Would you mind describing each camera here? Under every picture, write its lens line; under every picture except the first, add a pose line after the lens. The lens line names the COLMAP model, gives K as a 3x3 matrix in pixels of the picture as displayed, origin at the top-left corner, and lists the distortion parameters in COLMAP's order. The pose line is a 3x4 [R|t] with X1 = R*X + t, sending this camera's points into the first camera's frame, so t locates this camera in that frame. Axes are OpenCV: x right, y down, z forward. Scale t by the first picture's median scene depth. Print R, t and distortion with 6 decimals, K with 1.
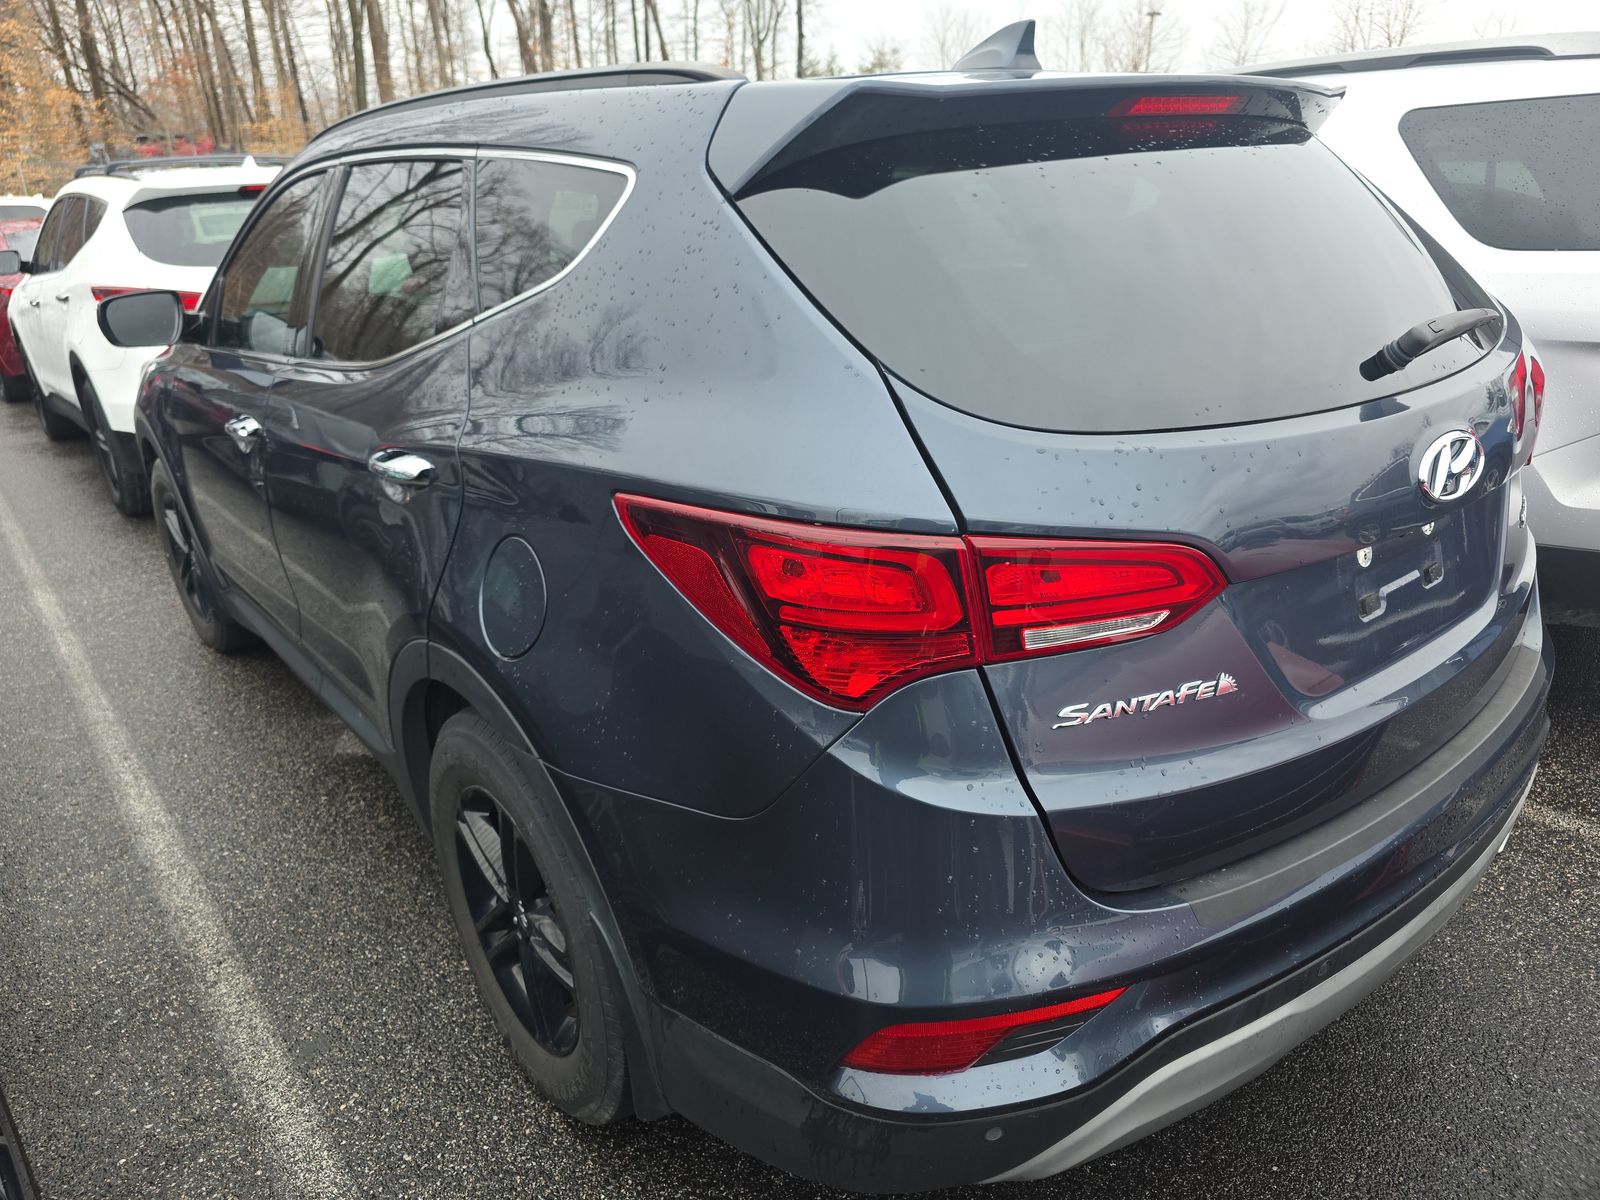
lens RADIAL K [[1092.6, 0, 800.0], [0, 1092.6, 600.0], [0, 0, 1]] dist [0.052987, -0.056770]
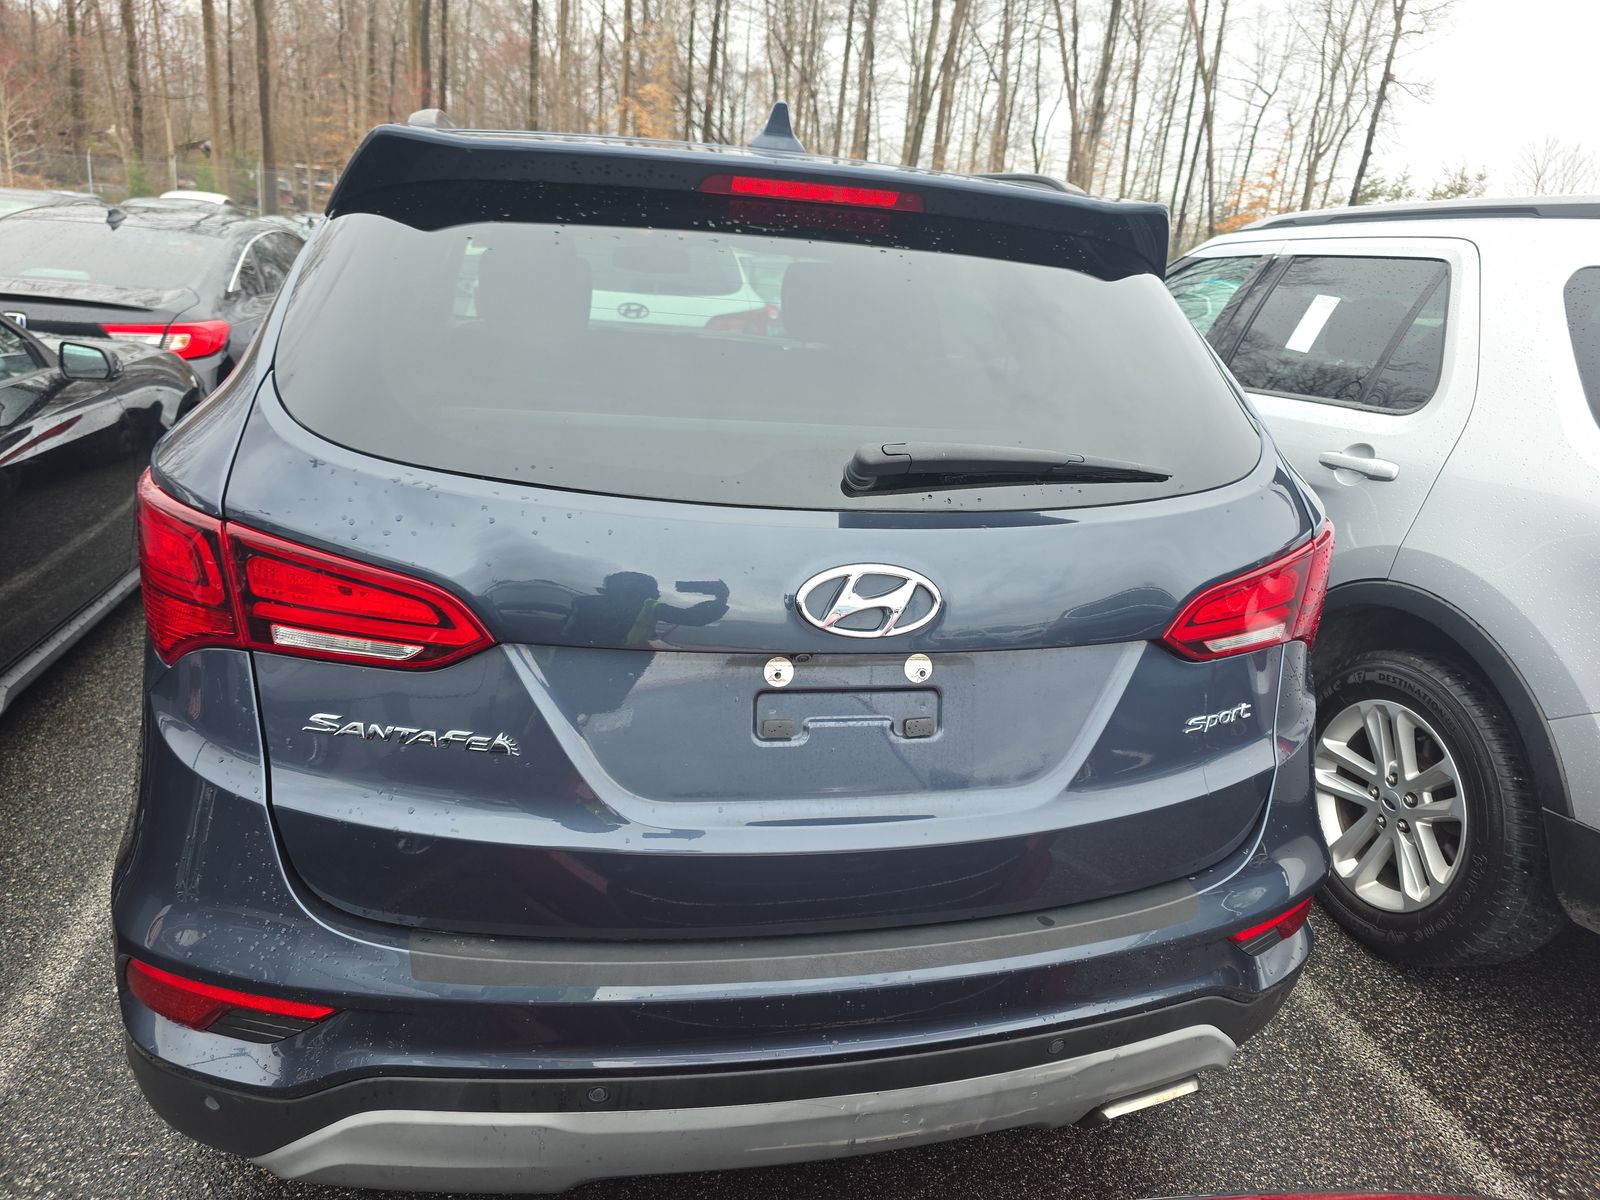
lens RADIAL K [[1092.6, 0, 800.0], [0, 1092.6, 600.0], [0, 0, 1]] dist [0.052987, -0.056770]
pose [[0.895087, 0.238946, -0.376462, 0.938472], [-0.265107, 0.964043, -0.018435, -0.098312], [0.358520, 0.116304, 0.926249, 0.174444]]
